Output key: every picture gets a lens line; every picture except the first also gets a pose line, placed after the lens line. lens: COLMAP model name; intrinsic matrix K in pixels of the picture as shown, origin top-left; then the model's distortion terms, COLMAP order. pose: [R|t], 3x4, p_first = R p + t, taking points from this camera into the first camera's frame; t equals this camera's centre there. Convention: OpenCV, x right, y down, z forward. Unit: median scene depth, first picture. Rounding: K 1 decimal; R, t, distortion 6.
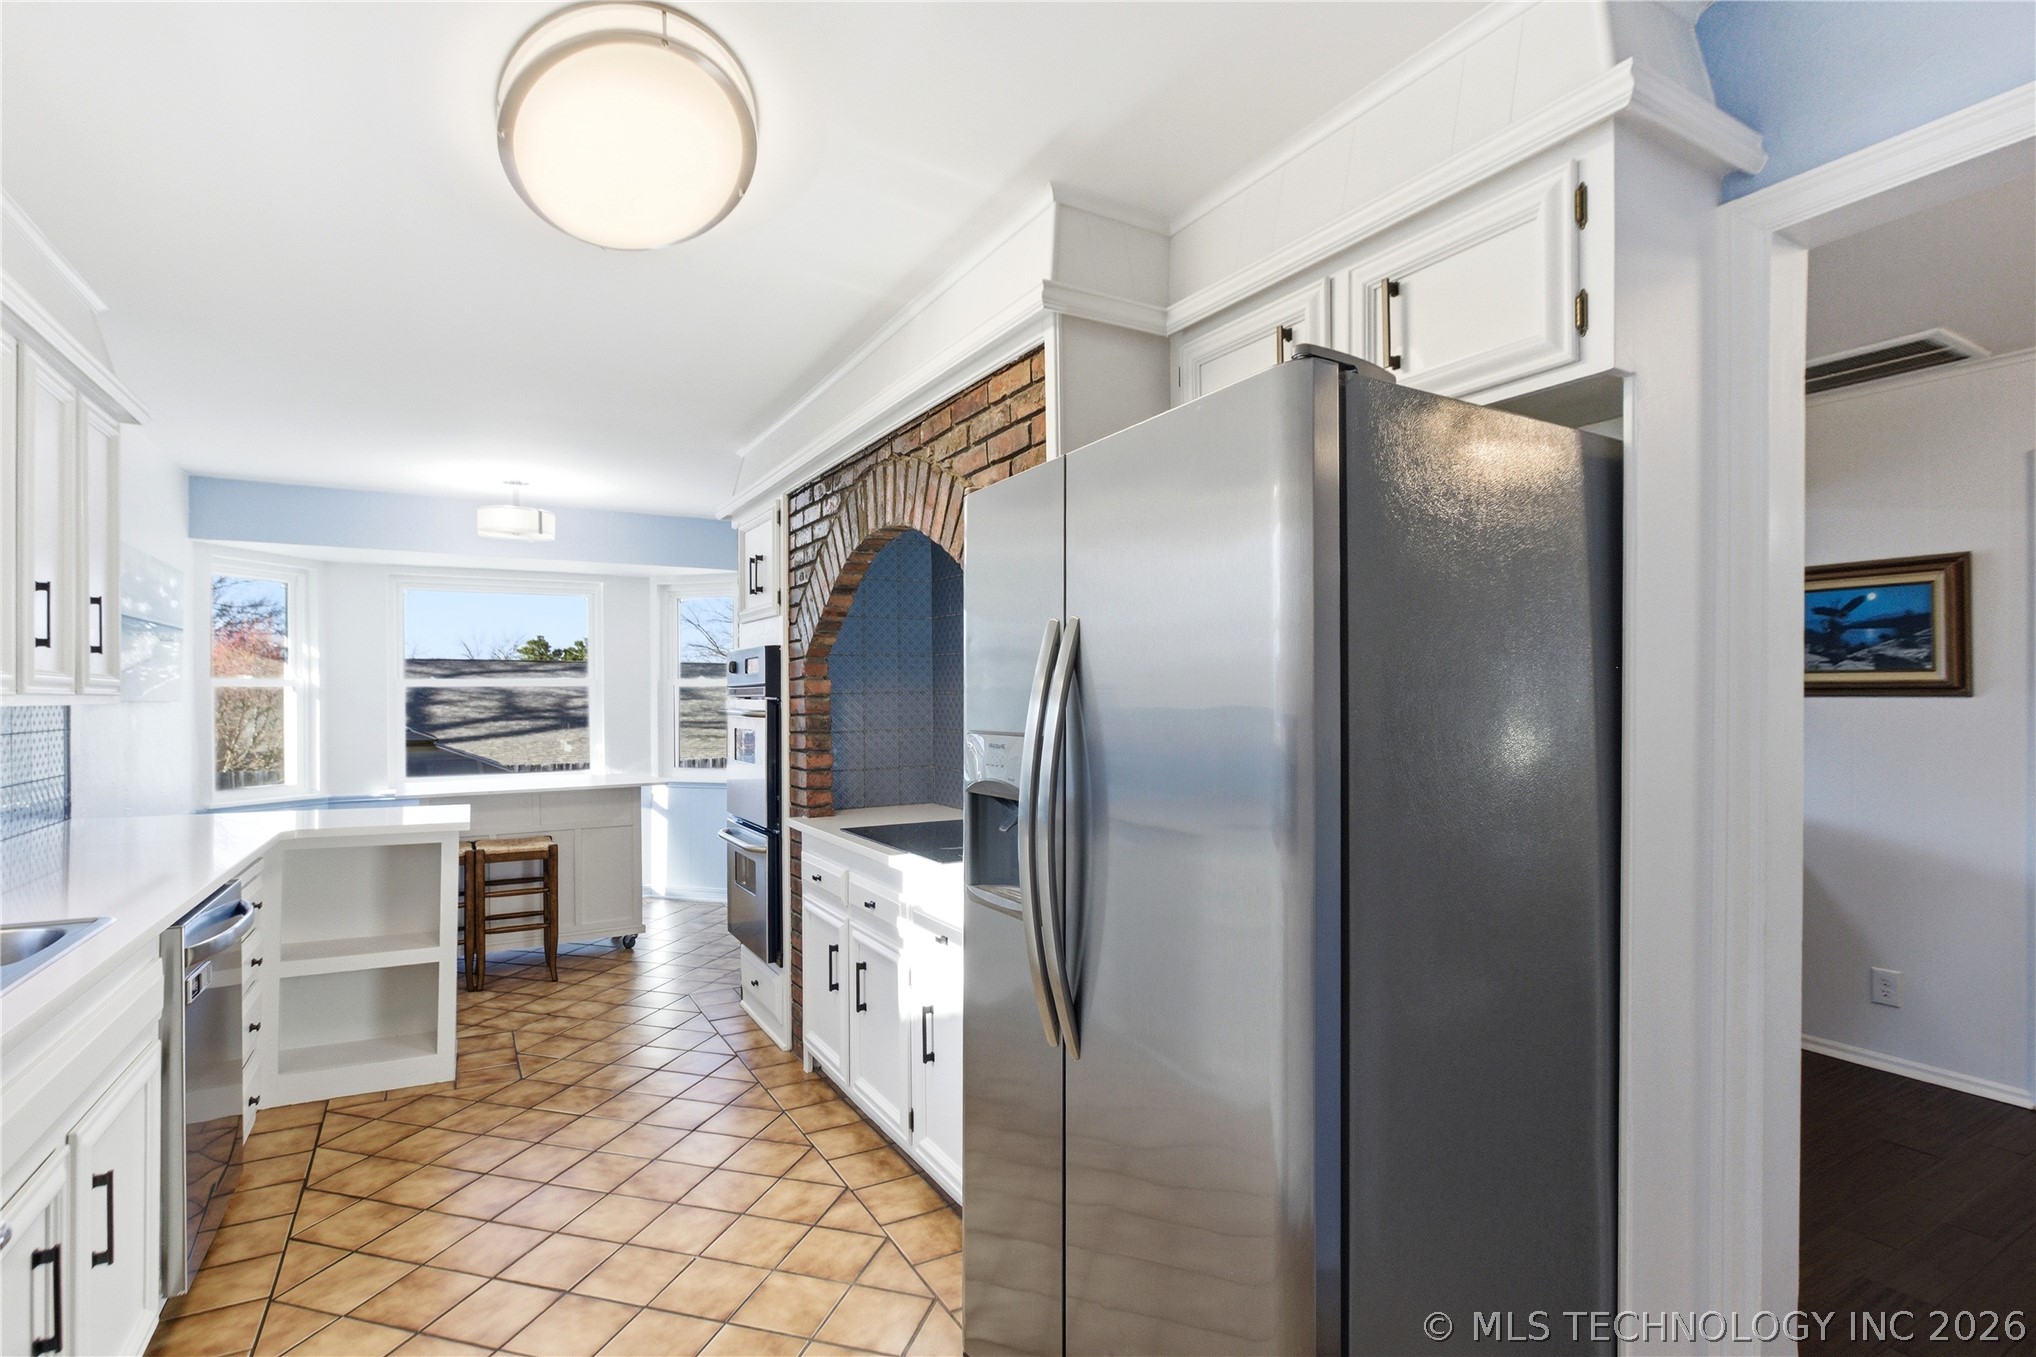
lens RADIAL K [[959.3, 0, 1026.6], [0, 959.3, 673.6], [0, 0, 1]] dist [-0.011727, -0.000422]
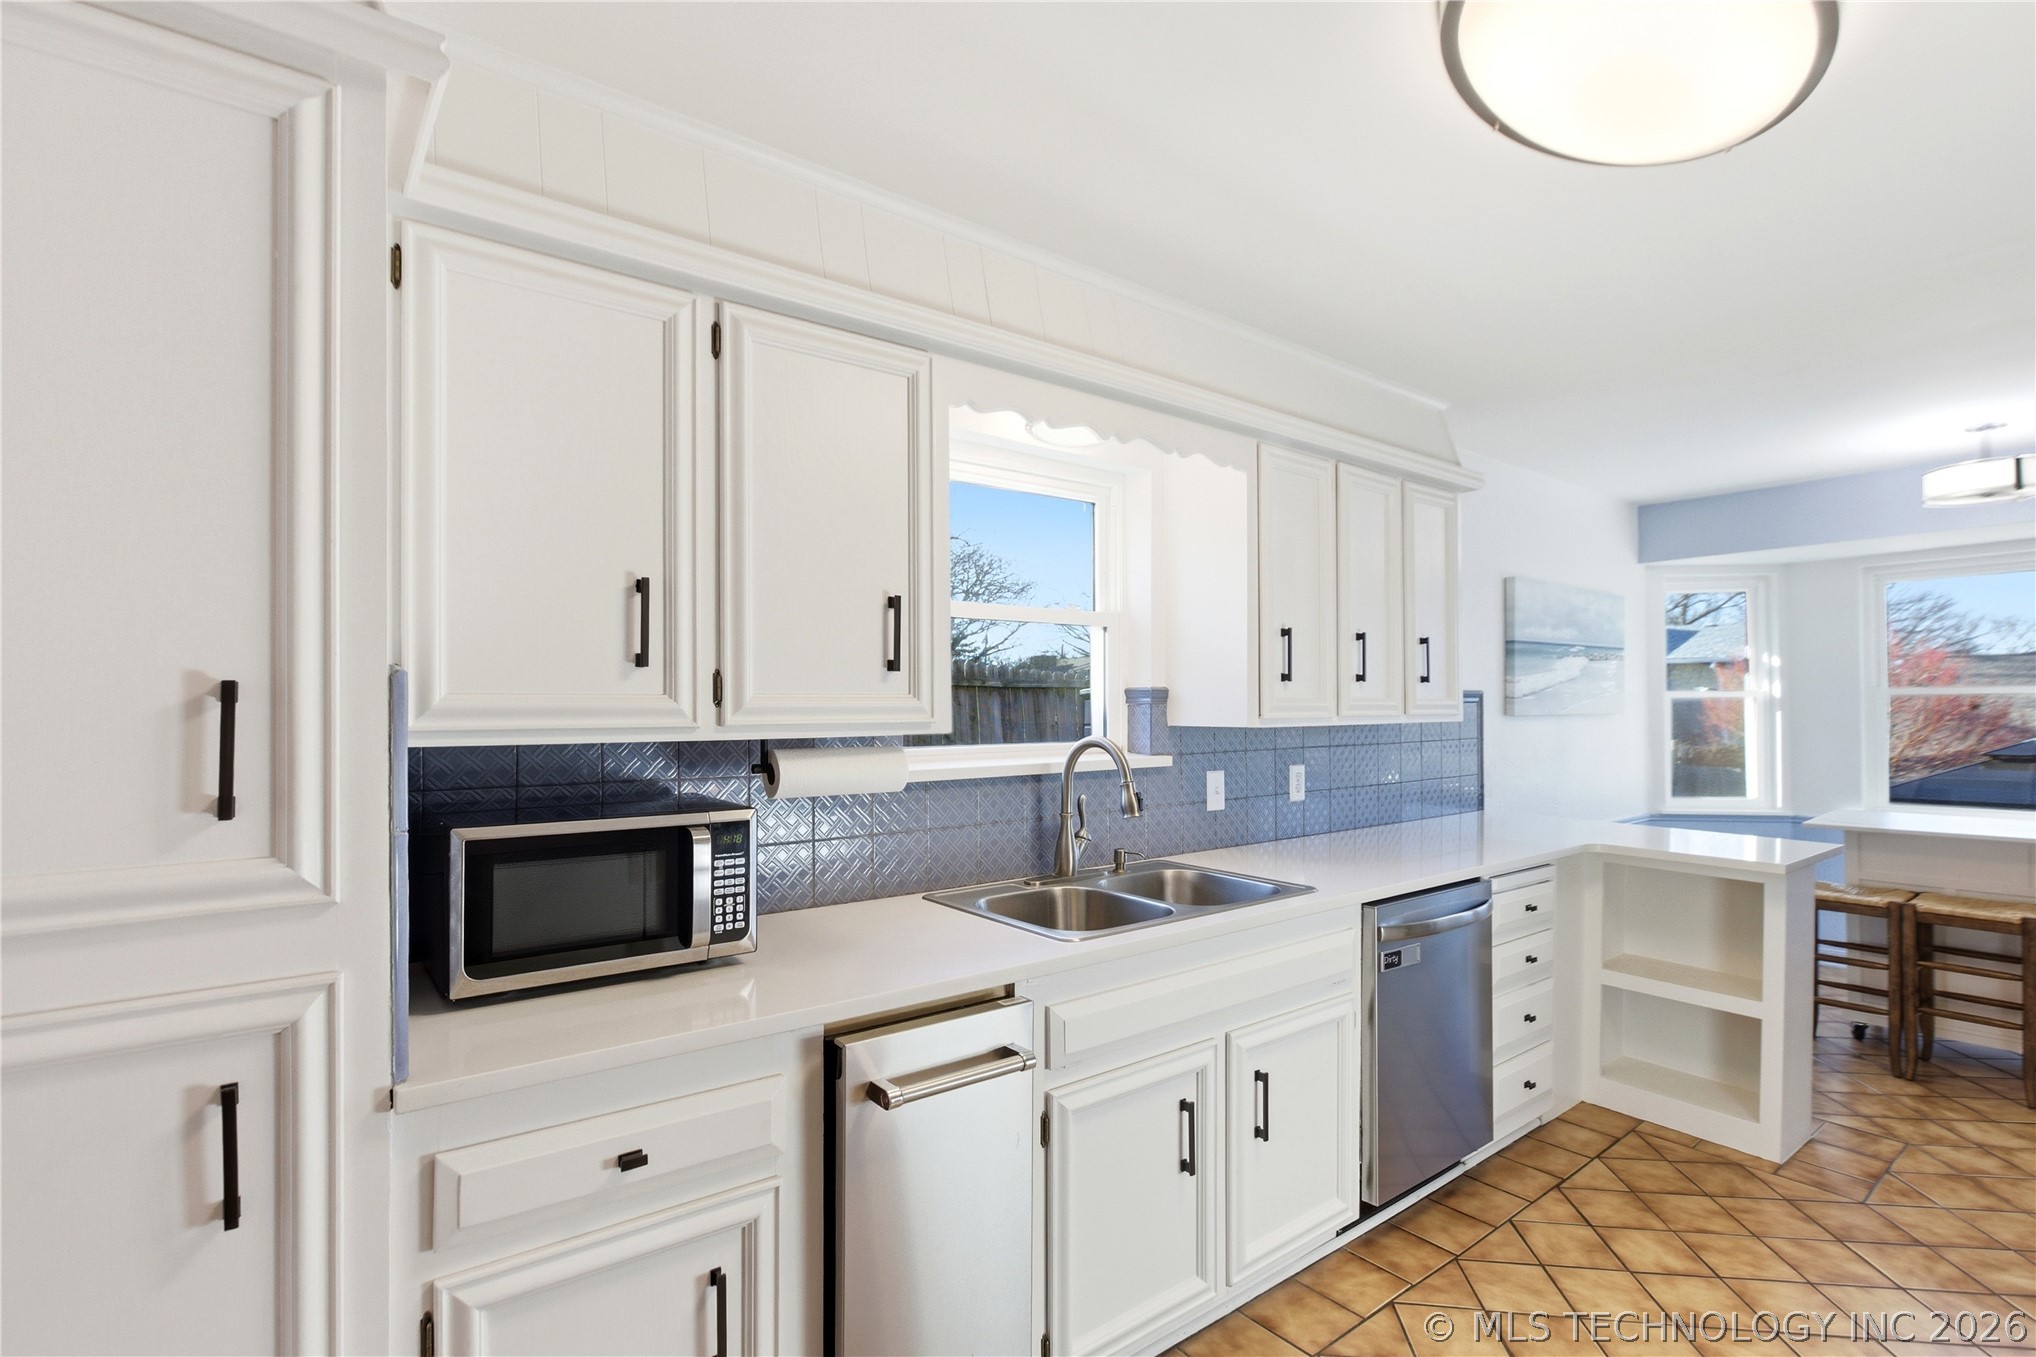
lens RADIAL K [[959.3, 0, 1024.1], [0, 959.3, 675.2], [0, 0, 1]] dist [-0.011727, -0.000422]
pose [[0.120689, -0.027485, -0.992310, 0.178914], [0.027900, 0.999316, -0.024286, -0.011318], [0.992298, -0.024754, 0.121373, 0.235075]]
